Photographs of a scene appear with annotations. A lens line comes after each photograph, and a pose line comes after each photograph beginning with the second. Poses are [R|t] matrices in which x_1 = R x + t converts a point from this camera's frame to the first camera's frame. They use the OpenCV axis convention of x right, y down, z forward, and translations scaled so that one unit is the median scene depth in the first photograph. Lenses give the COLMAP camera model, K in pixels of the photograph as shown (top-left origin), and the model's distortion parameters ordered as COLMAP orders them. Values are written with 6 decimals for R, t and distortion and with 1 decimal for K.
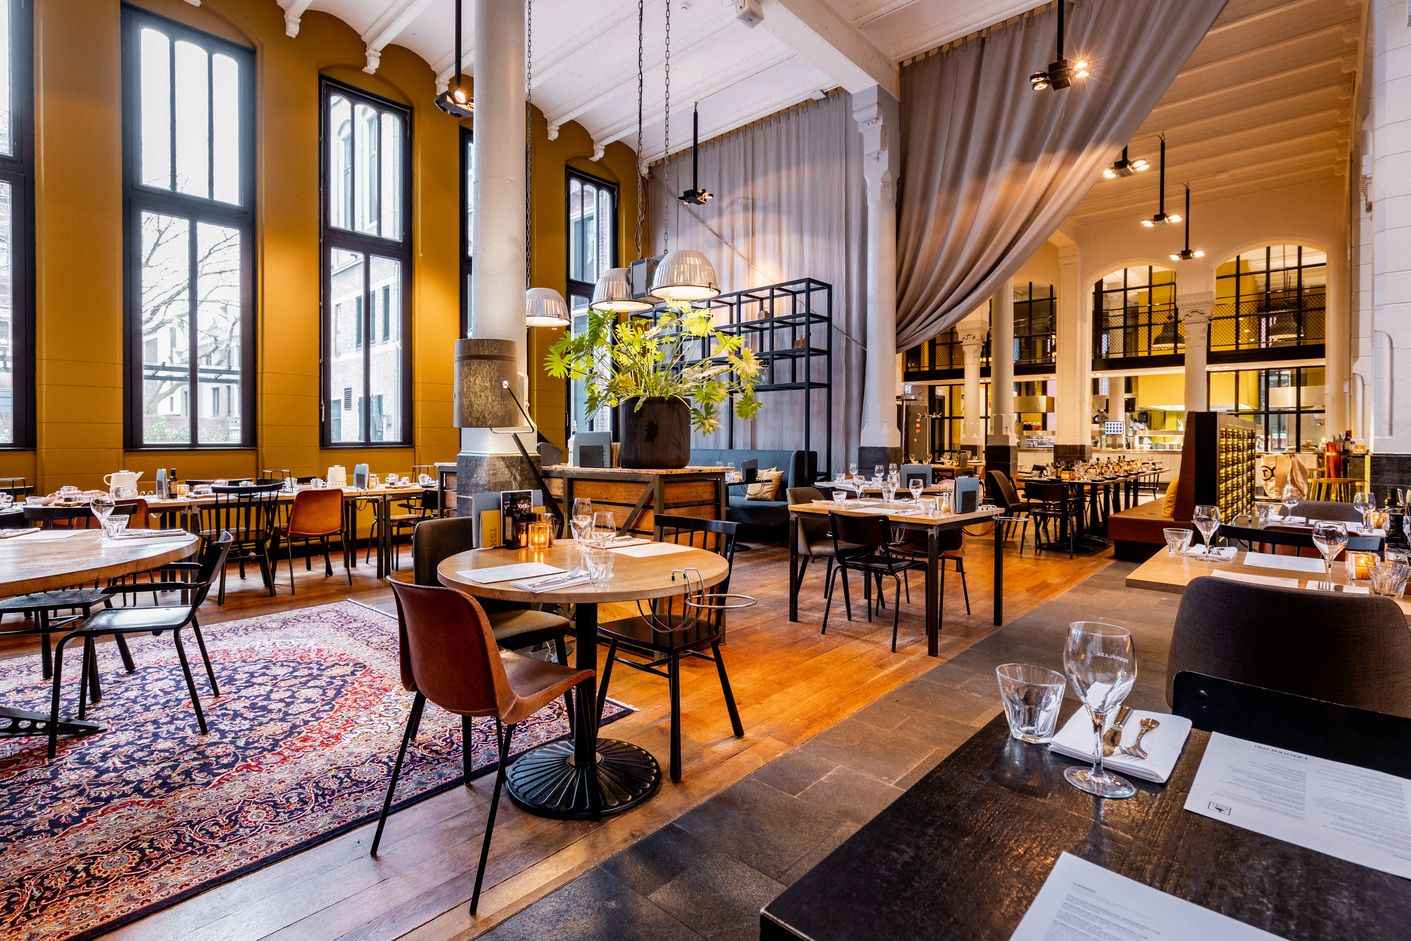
lens RADIAL K [[667.2, 0, 705.2], [0, 667.2, 440.5], [0, 0, 1]] dist [-0.002153, -0.000482]
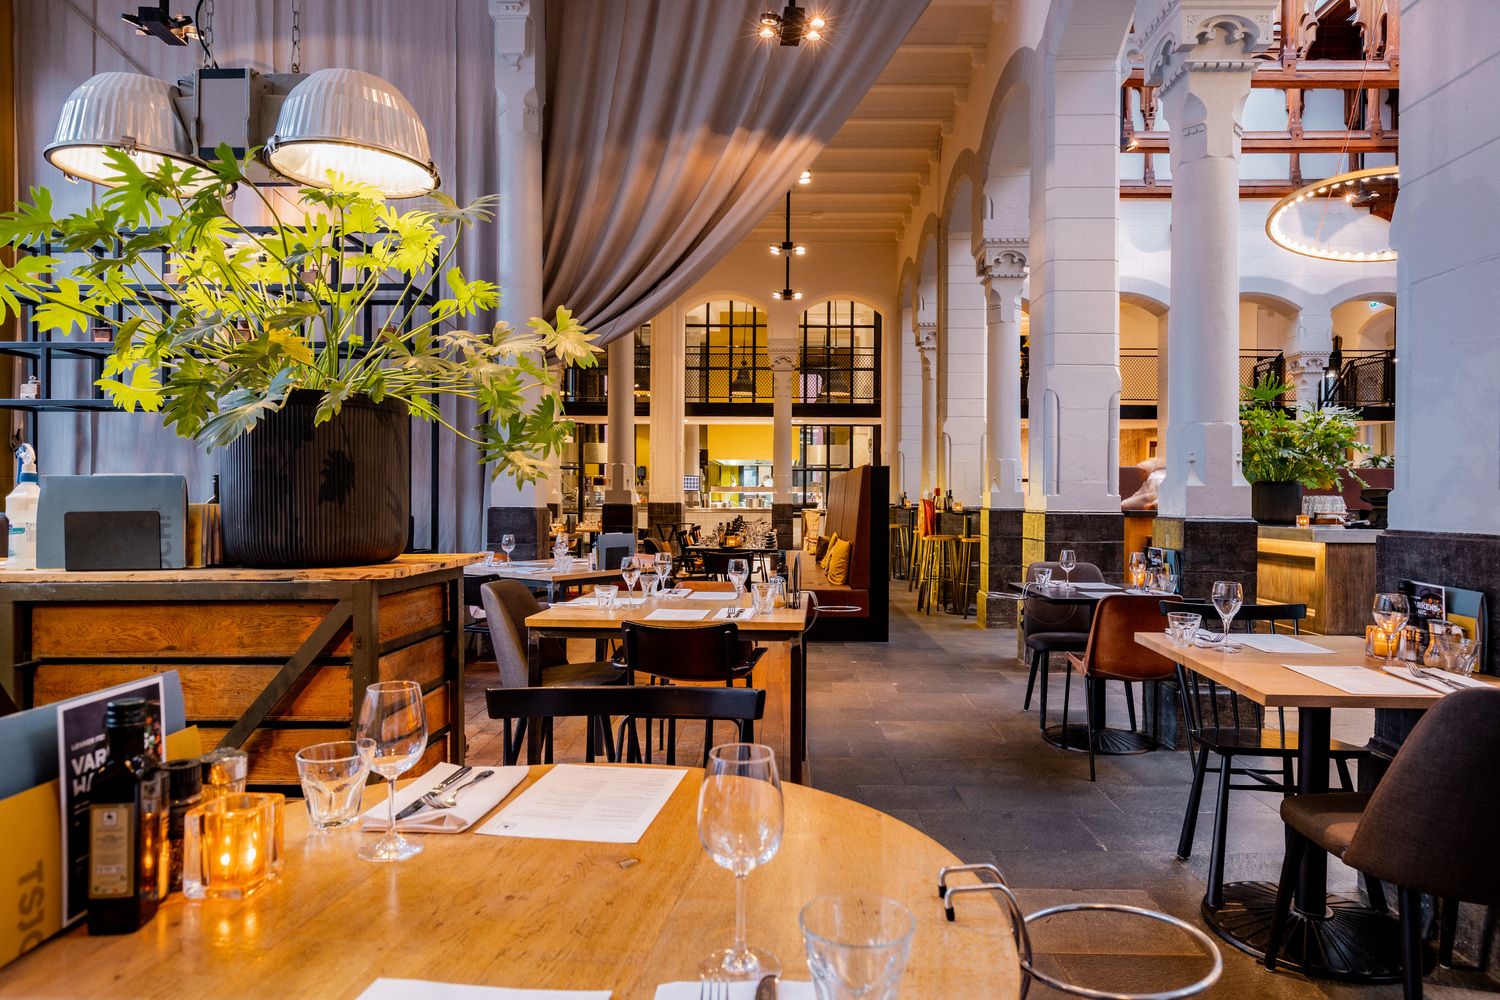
lens RADIAL K [[846.2, 0, 750.0], [0, 846.2, 500.0], [0, 0, 1]] dist [0.004336, -0.000819]
pose [[0.749010, -0.000862, 0.662558, -0.128845], [-0.001871, 0.999992, 0.003417, -0.000772], [-0.662556, -0.003800, 0.749003, 0.238294]]
